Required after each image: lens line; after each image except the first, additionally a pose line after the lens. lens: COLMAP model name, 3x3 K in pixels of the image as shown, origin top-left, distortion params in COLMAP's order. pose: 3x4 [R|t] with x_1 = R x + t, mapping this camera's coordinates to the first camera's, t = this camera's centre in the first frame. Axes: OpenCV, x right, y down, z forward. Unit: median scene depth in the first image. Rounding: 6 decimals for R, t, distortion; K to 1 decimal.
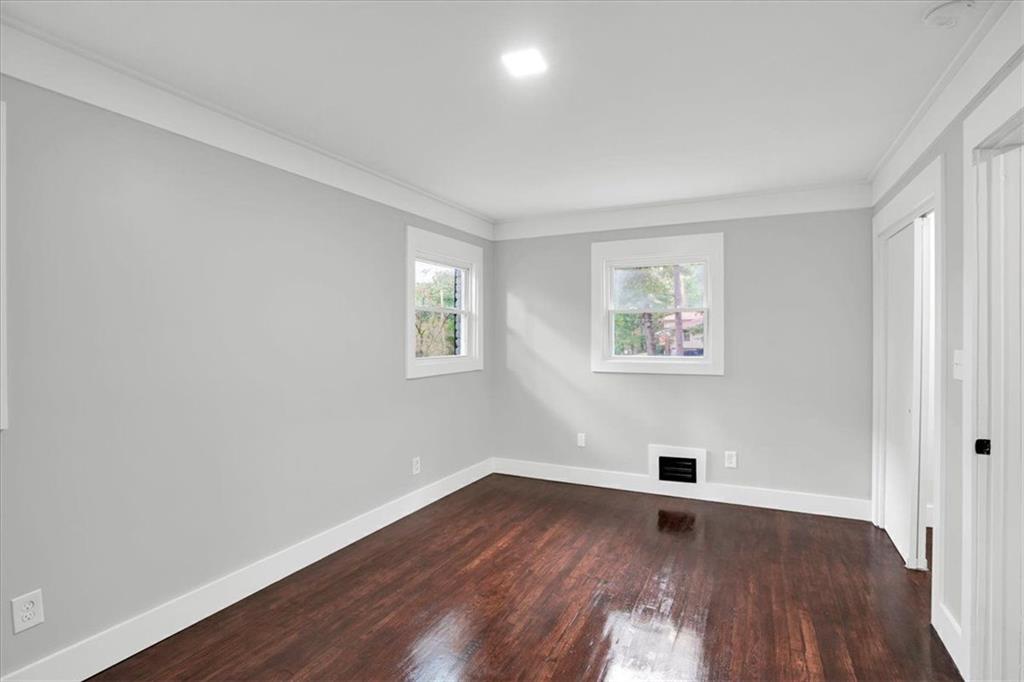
lens RADIAL K [[461.4, 0, 504.2], [0, 461.4, 338.5], [0, 0, 1]] dist [-0.037634, 0.010129]
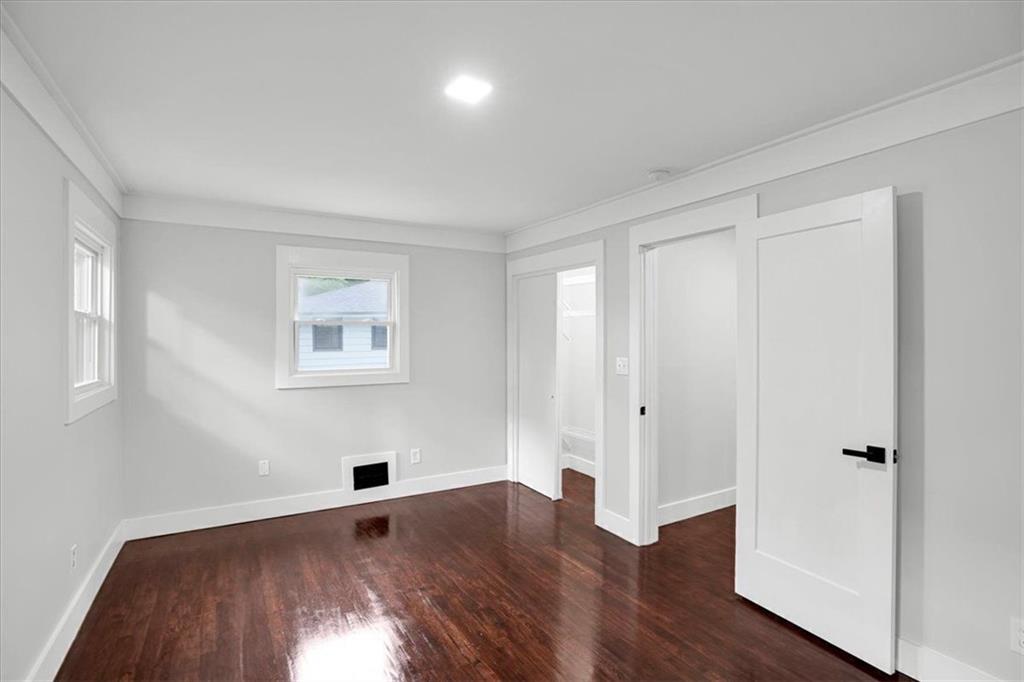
lens RADIAL K [[461.4, 0, 511.0], [0, 461.4, 343.3], [0, 0, 1]] dist [-0.037634, 0.010129]
pose [[0.593772, -0.005623, 0.804613, -0.283529], [0.009554, 0.999954, -0.000063, -0.013949], [-0.804576, 0.007724, 0.593799, 0.123530]]
